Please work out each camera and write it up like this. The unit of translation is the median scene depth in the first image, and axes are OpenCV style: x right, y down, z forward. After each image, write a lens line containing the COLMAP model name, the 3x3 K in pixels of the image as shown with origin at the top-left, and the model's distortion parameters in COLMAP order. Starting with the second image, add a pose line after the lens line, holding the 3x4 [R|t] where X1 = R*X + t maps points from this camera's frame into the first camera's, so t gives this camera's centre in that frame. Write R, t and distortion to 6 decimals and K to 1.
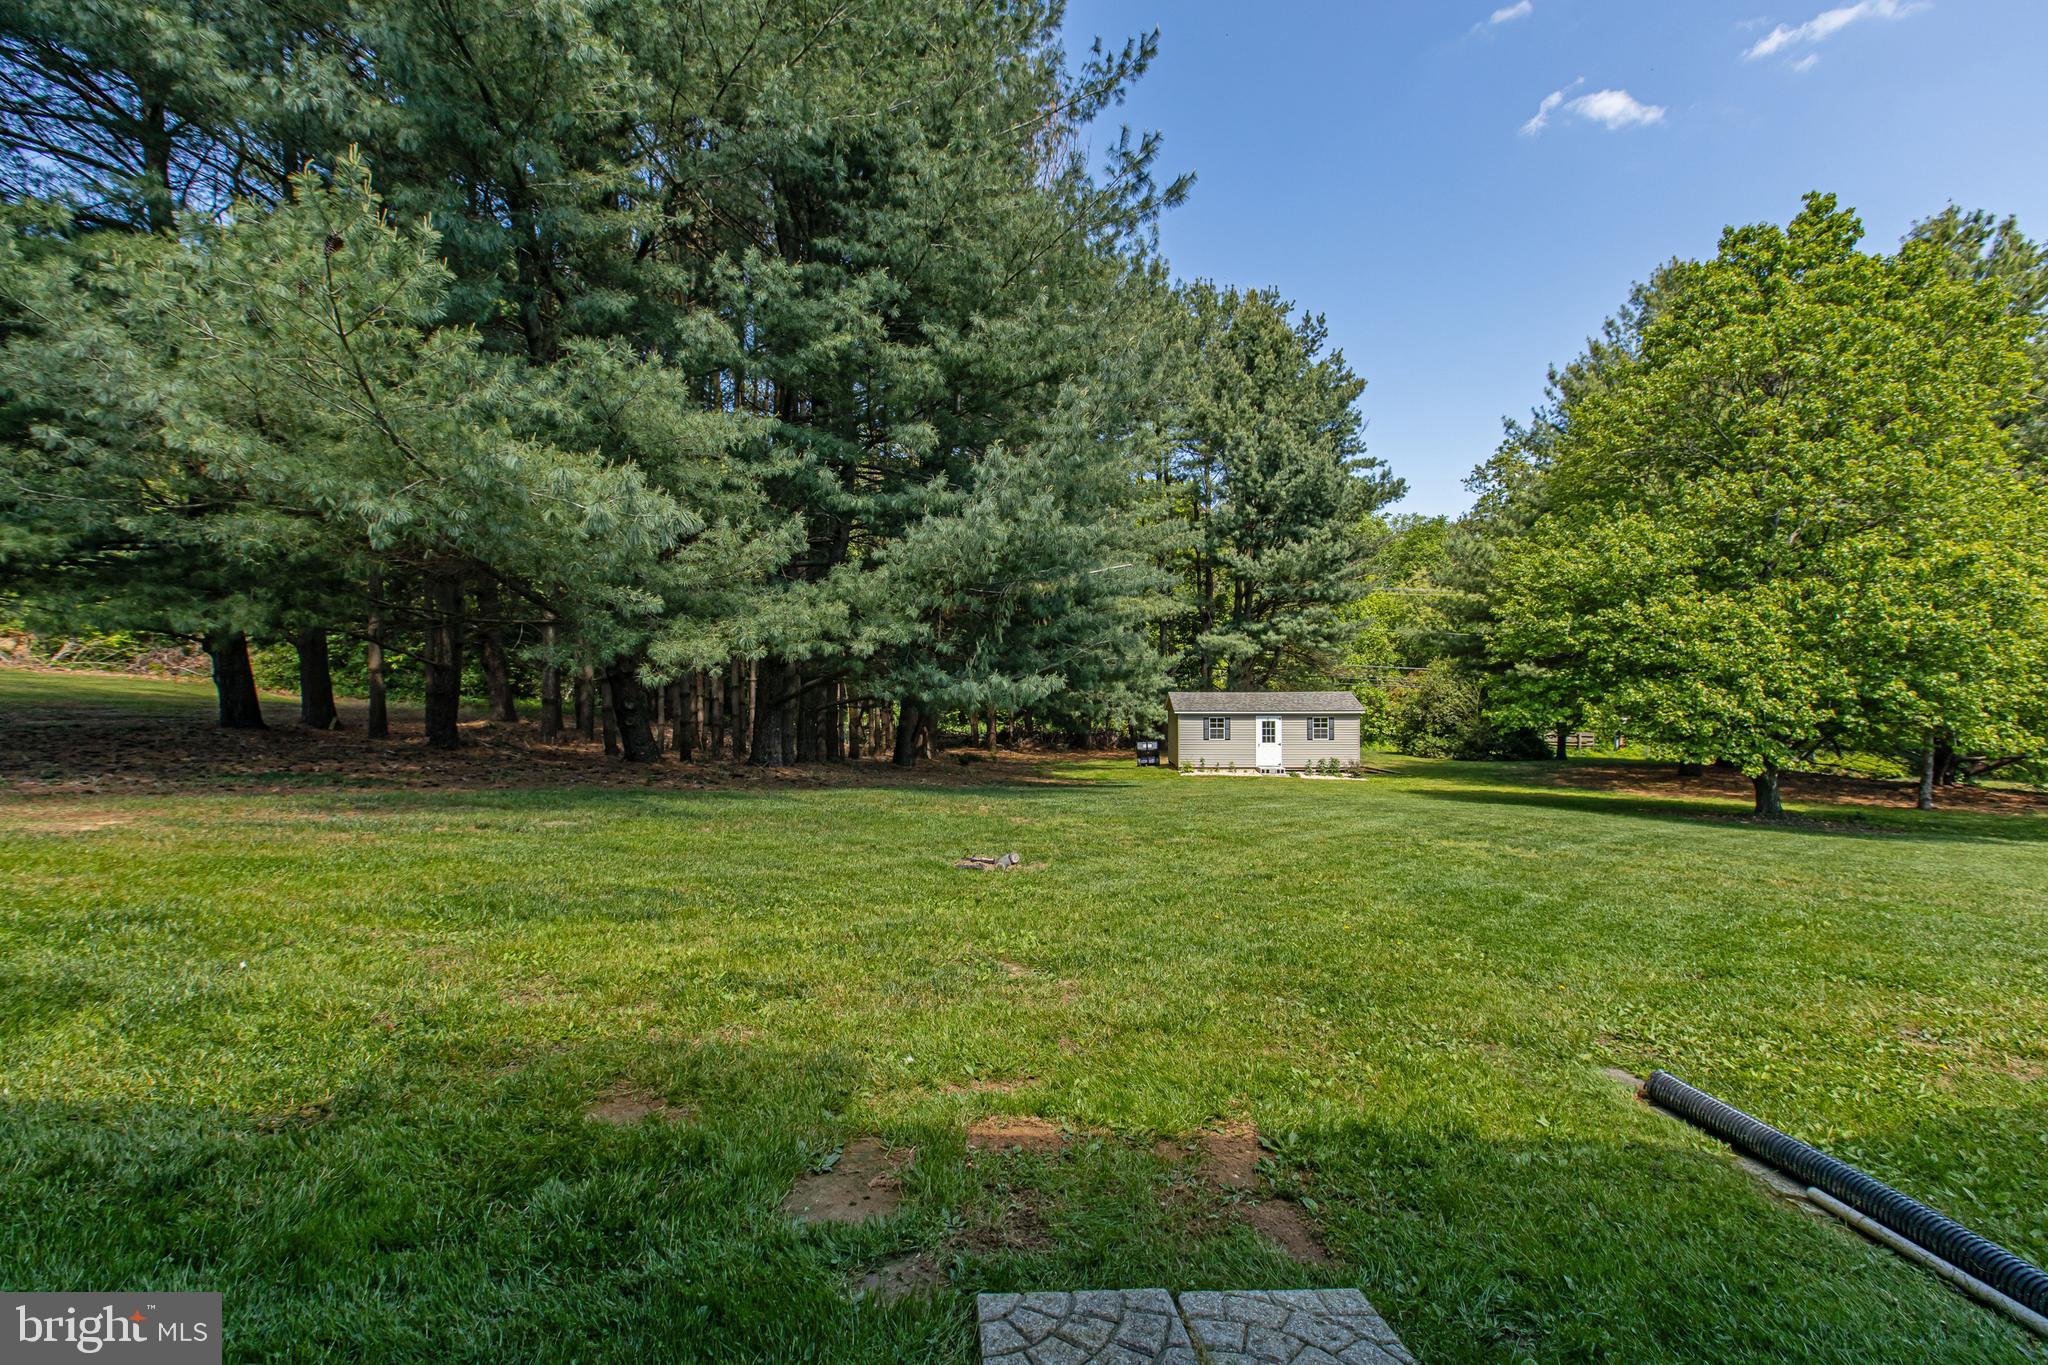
lens RADIAL K [[930.9, 0, 1024.0], [0, 930.9, 682.5], [0, 0, 1]] dist [-0.001351, -0.000011]
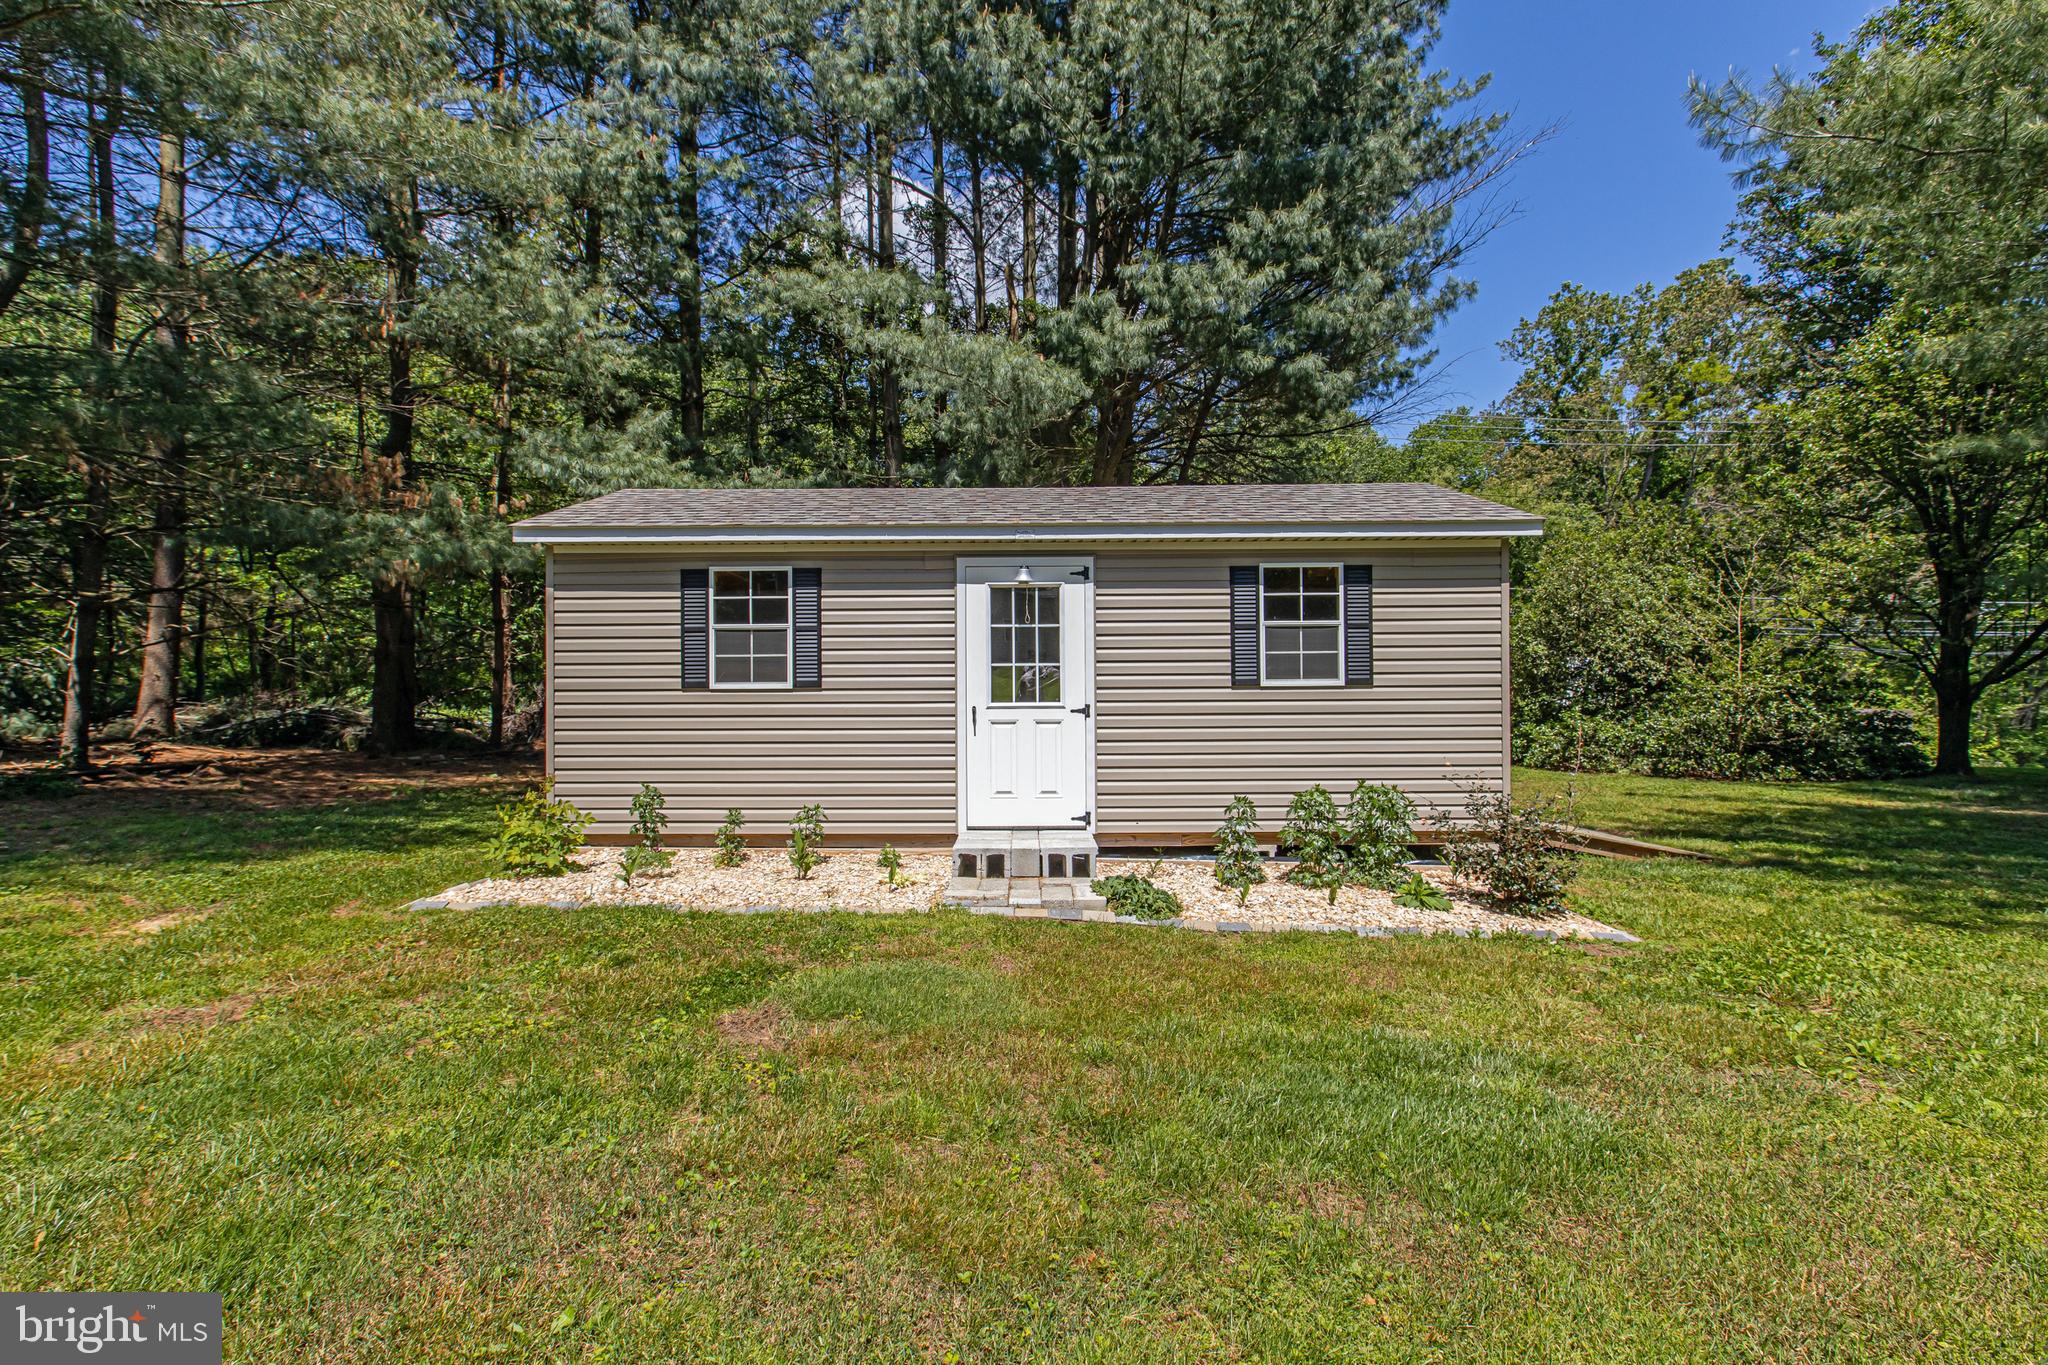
lens RADIAL K [[930.9, 0, 1024.0], [0, 930.9, 682.5], [0, 0, 1]] dist [-0.001351, -0.000011]
pose [[0.999420, -0.006792, 0.033358, 0.256110], [0.007246, 0.999883, -0.013497, 0.062250], [-0.033263, 0.013731, 0.999352, 0.815412]]
